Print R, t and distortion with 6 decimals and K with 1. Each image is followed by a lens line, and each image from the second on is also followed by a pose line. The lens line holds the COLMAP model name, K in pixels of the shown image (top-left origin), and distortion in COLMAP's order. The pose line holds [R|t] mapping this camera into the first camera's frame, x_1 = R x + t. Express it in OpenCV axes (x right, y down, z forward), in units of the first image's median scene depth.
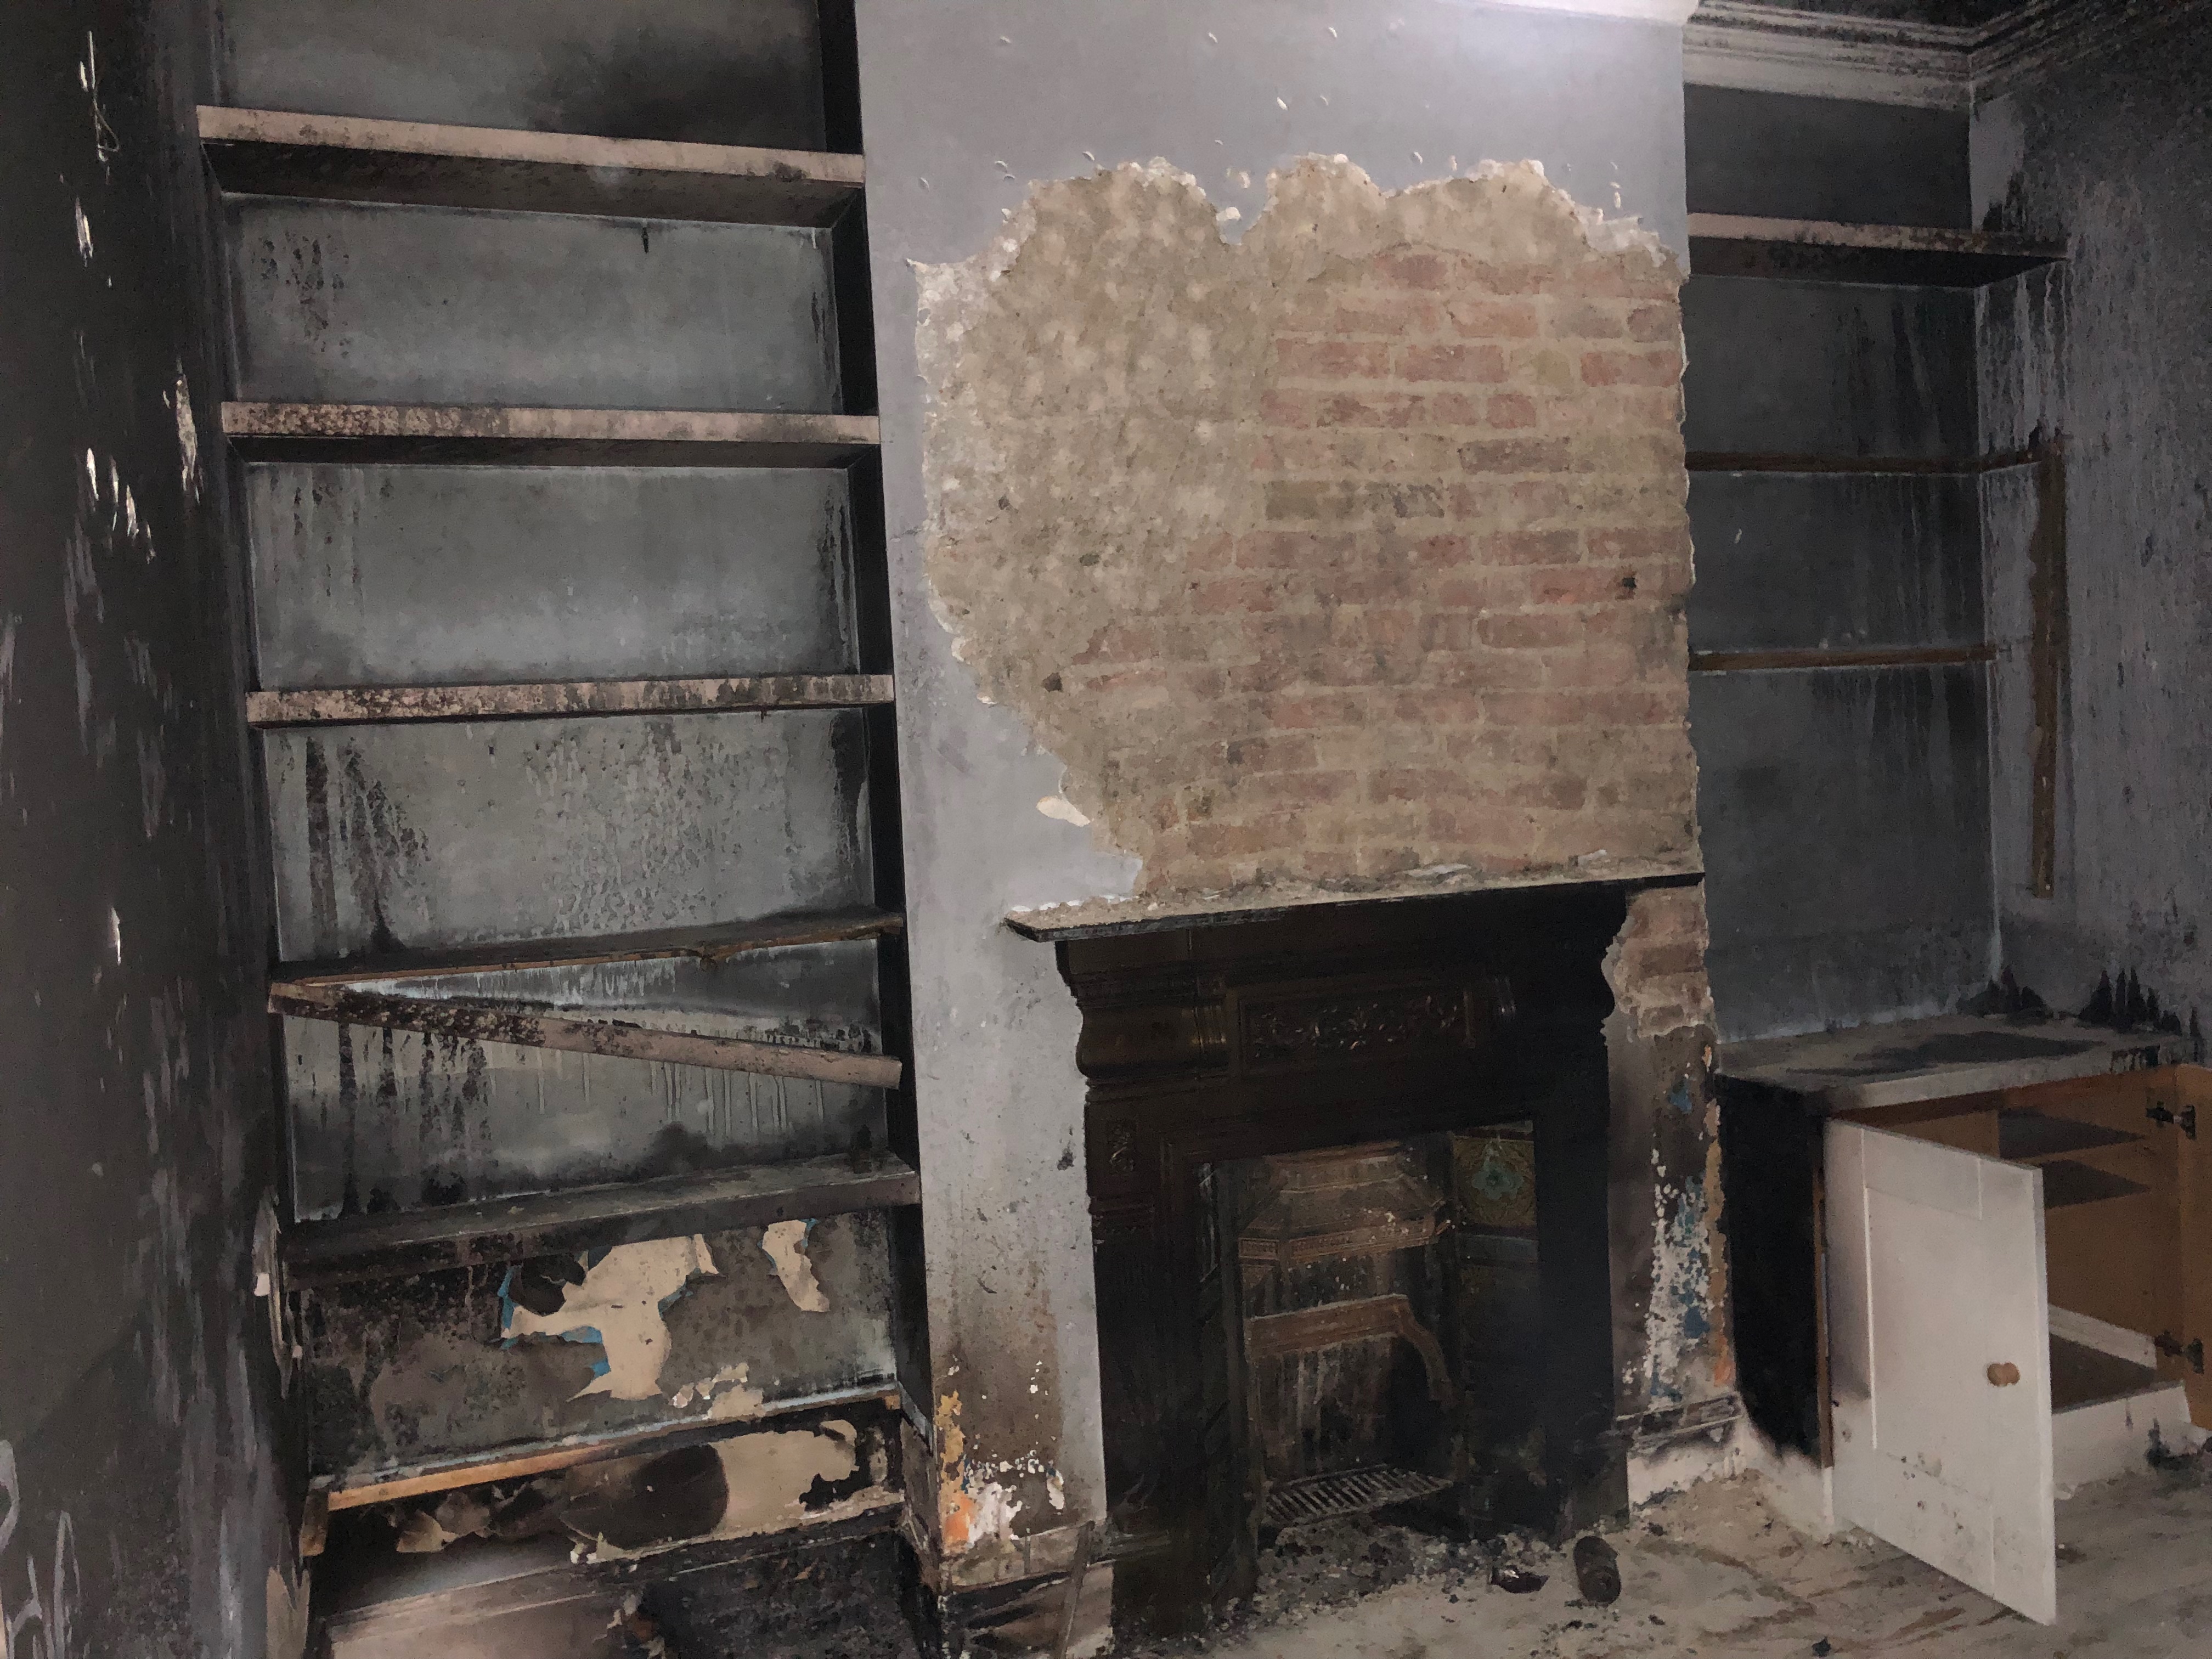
lens RADIAL K [[1842.8, 0, 1118.2], [0, 1842.8, 834.1], [0, 0, 1]] dist [0.011532, -0.001838]
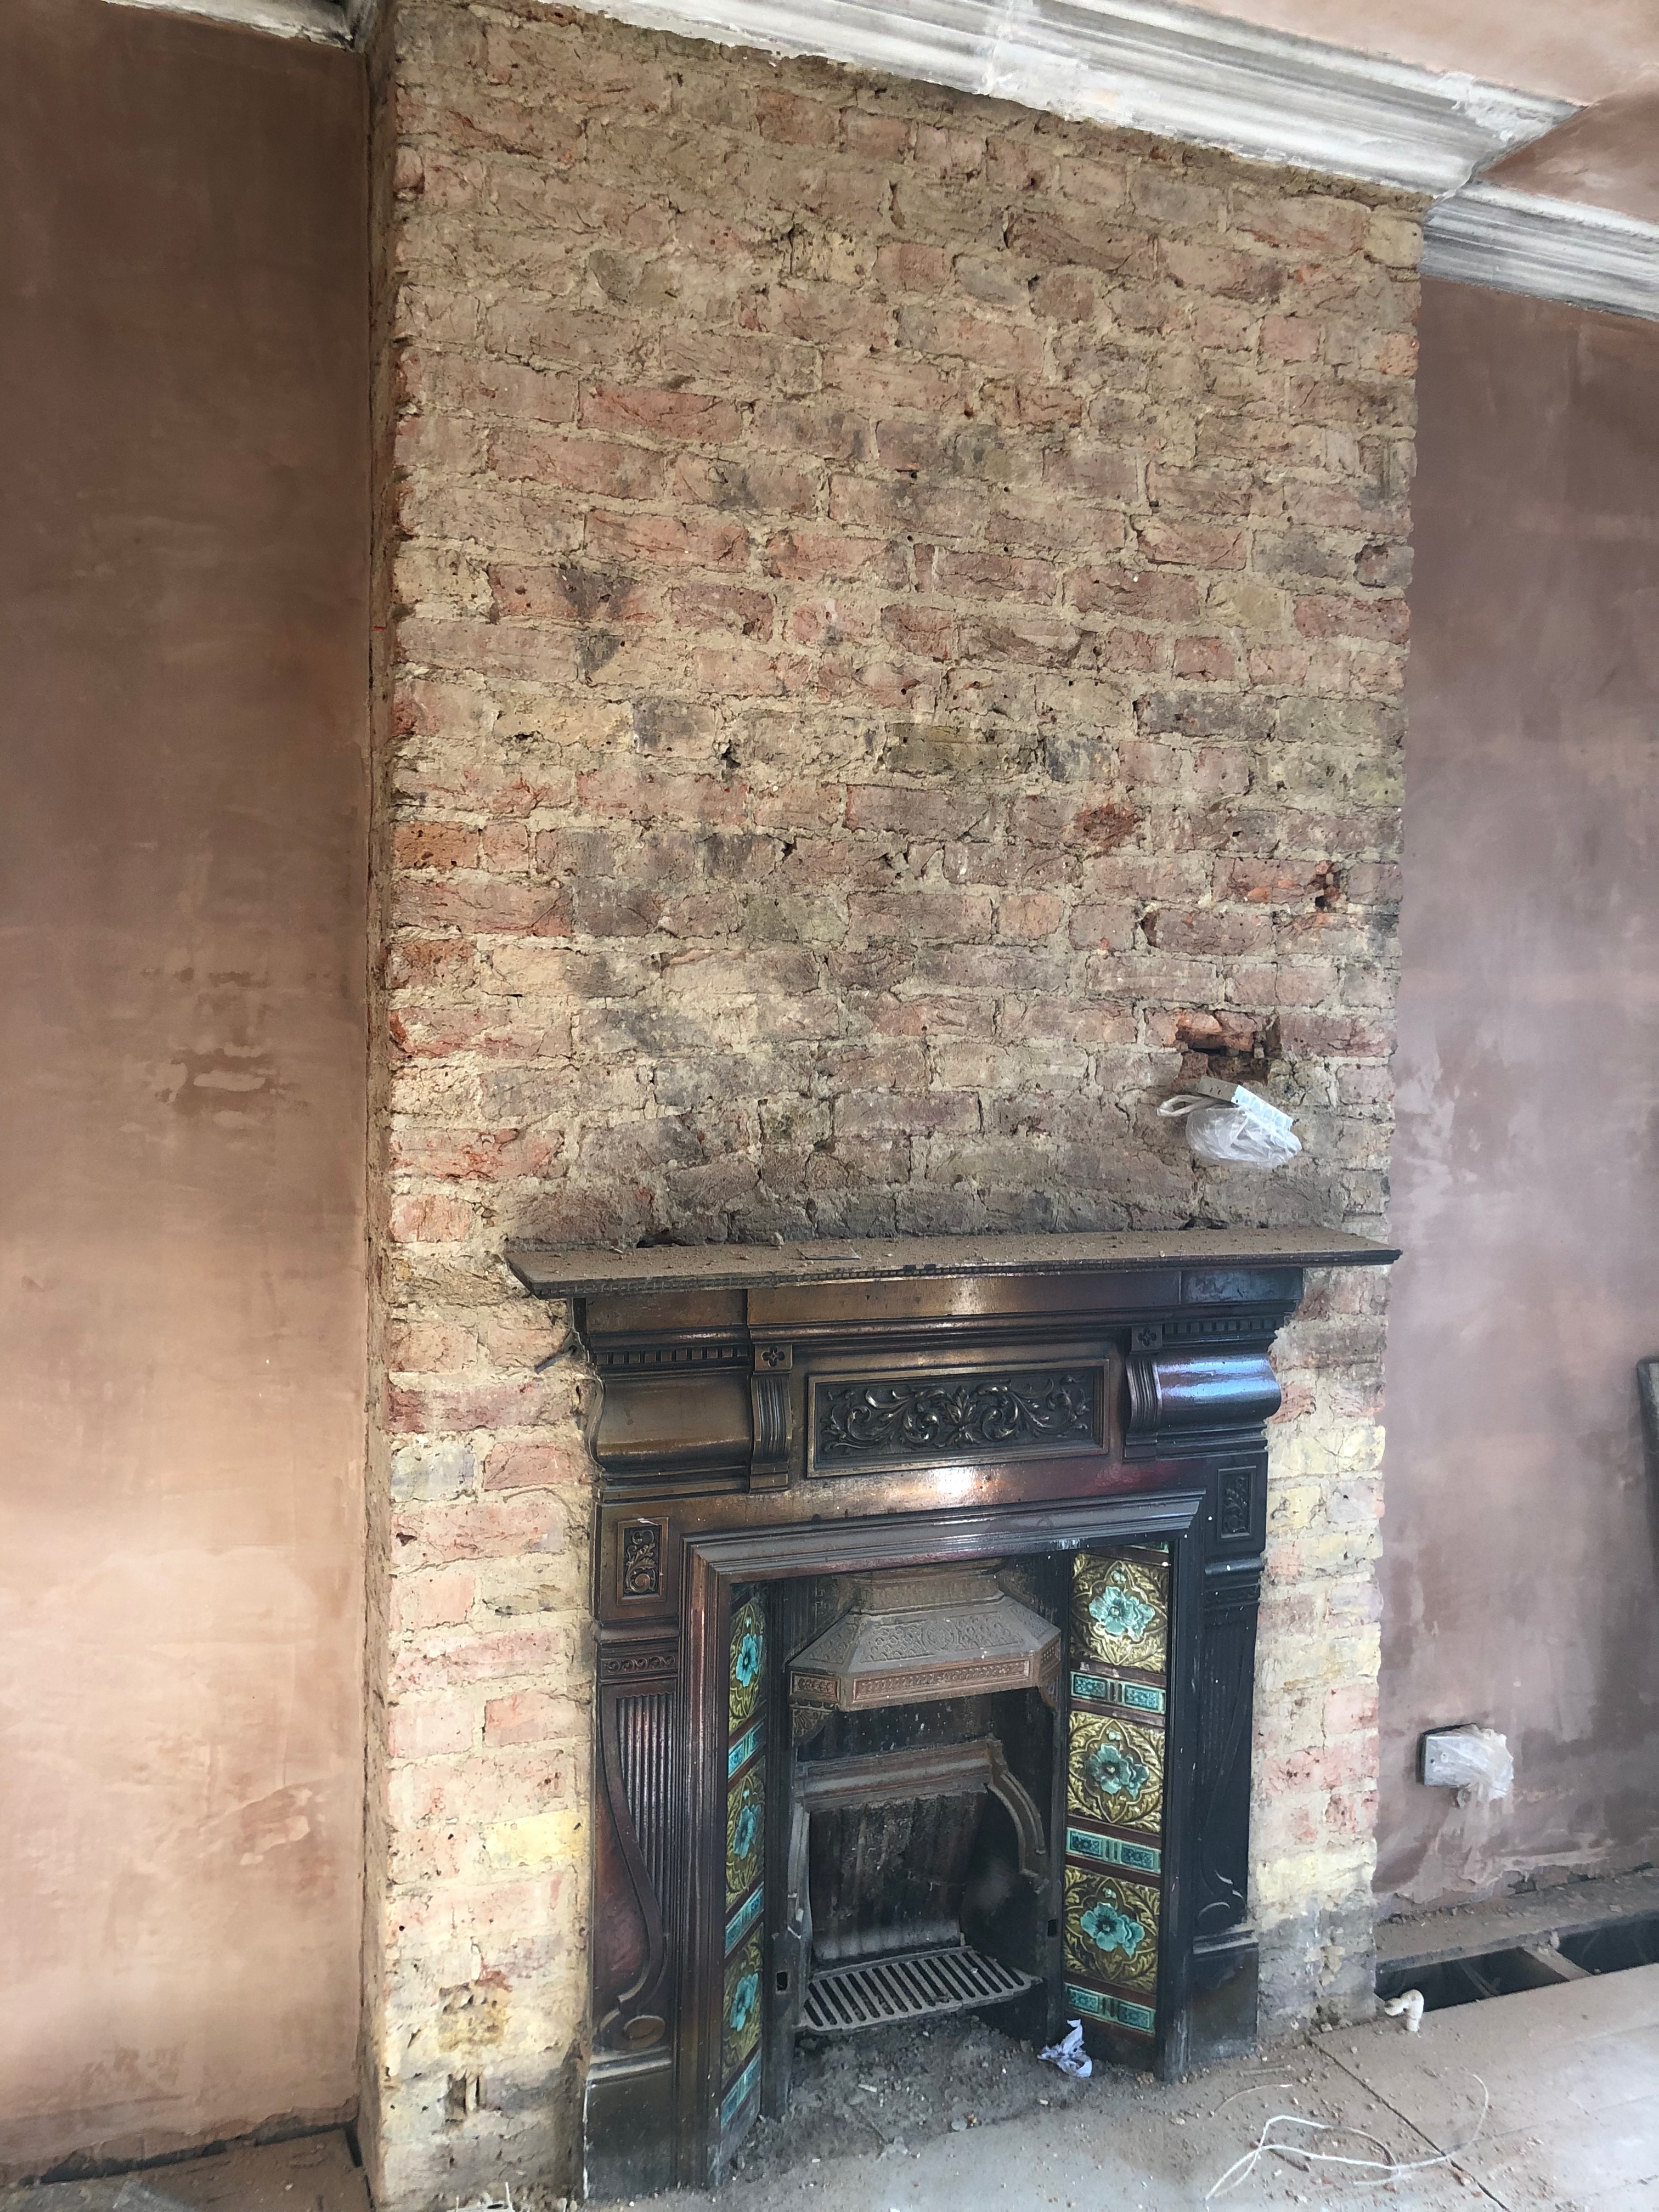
lens RADIAL K [[1842.8, 0, 815.9], [0, 1842.8, 1097.5], [0, 0, 1]] dist [0.011532, -0.001838]
pose [[0.997572, 0.068126, 0.014468, 0.046751], [-0.068213, 0.997655, 0.005592, -0.032029], [-0.014054, -0.006566, 0.999880, 0.202028]]
